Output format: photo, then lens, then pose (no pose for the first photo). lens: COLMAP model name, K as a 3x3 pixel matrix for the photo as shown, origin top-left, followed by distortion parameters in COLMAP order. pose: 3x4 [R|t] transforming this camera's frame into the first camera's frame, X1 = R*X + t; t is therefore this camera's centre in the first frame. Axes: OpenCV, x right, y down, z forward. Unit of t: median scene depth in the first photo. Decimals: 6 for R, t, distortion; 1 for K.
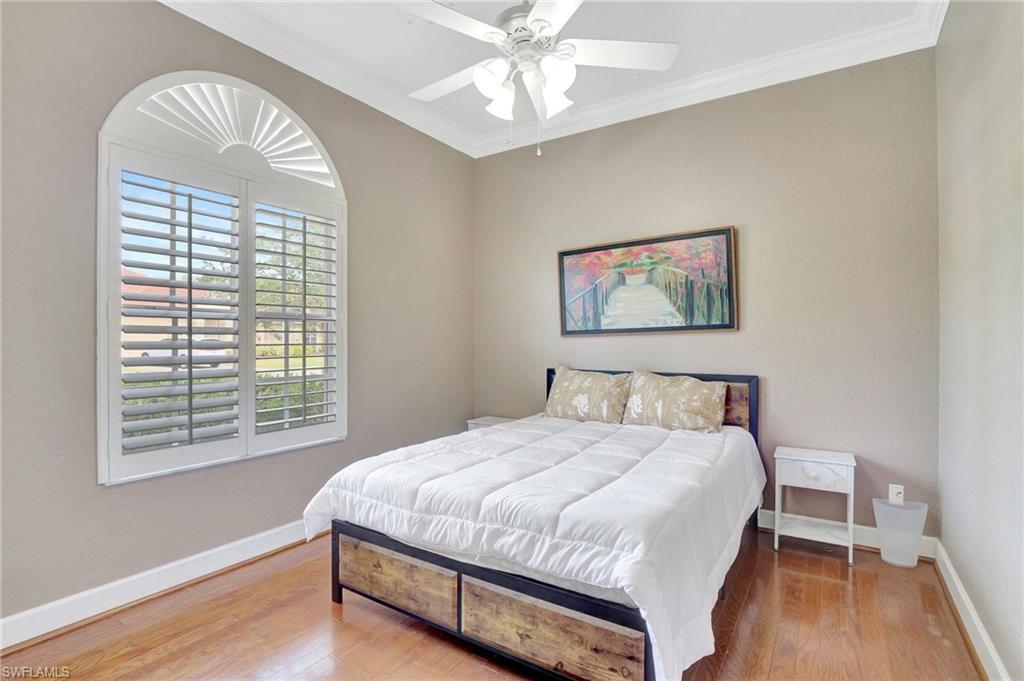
lens RADIAL K [[494.7, 0, 501.1], [0, 494.7, 338.2], [0, 0, 1]] dist [-0.006183, -0.003395]
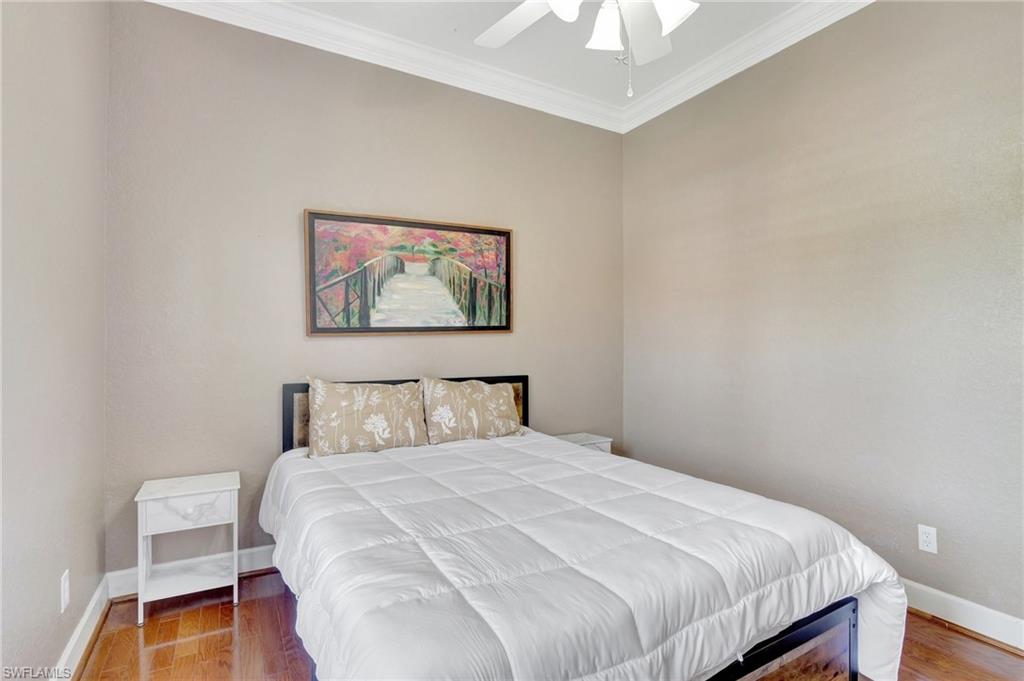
lens RADIAL K [[494.7, 0, 506.9], [0, 494.7, 345.3], [0, 0, 1]] dist [-0.006183, -0.003395]
pose [[0.441902, -0.004190, 0.897054, -0.422401], [-0.005964, 0.999953, 0.007609, 0.003240], [-0.897043, -0.008713, 0.441856, 0.516151]]
